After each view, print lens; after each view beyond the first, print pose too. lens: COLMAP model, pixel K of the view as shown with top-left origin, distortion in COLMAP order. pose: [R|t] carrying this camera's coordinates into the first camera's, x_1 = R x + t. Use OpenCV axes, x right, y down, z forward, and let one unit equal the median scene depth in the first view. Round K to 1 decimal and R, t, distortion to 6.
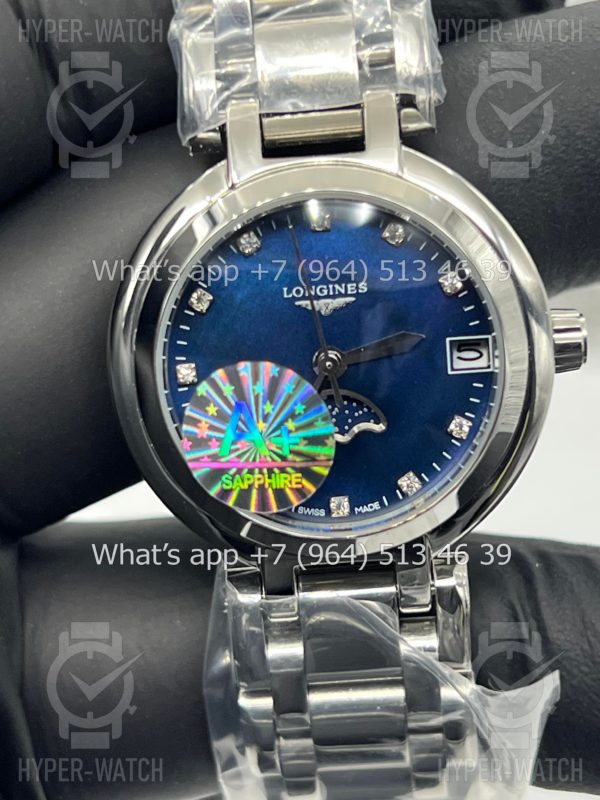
lens RADIAL K [[1922.9, 0, 300.0], [0, 1922.9, 400.0], [0, 0, 1]] dist [0.279762, -0.649509]
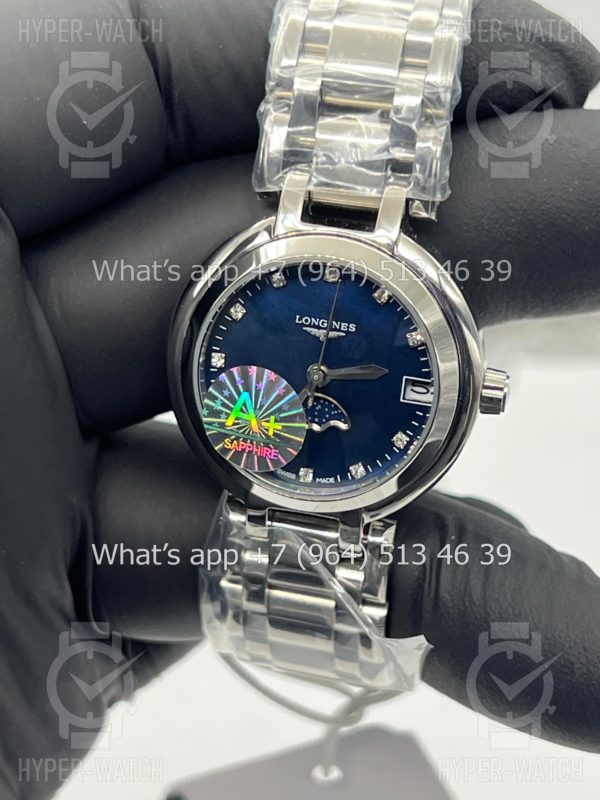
lens RADIAL K [[1922.9, 0, 300.0], [0, 1922.9, 400.0], [0, 0, 1]] dist [0.279762, -0.649509]
pose [[0.969199, 0.218039, -0.114510, 0.165466], [-0.201023, 0.968998, 0.143639, -0.198550], [0.142279, -0.116195, 0.982983, -0.369997]]
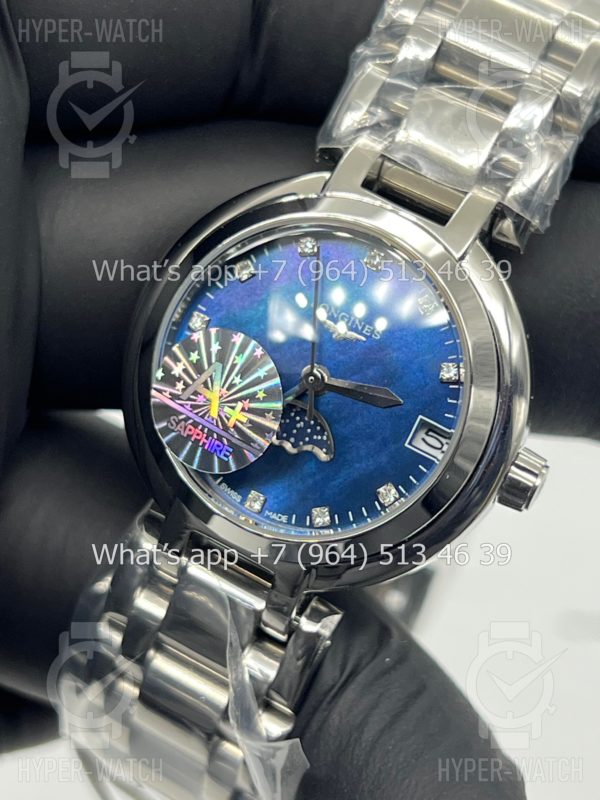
lens RADIAL K [[1922.9, 0, 300.0], [0, 1922.9, 400.0], [0, 0, 1]] dist [0.279762, -0.649509]
pose [[0.840393, 0.503836, -0.199724, 0.227179], [-0.520919, 0.852619, -0.041041, 0.038386], [0.149610, 0.138531, 0.978992, -0.045006]]
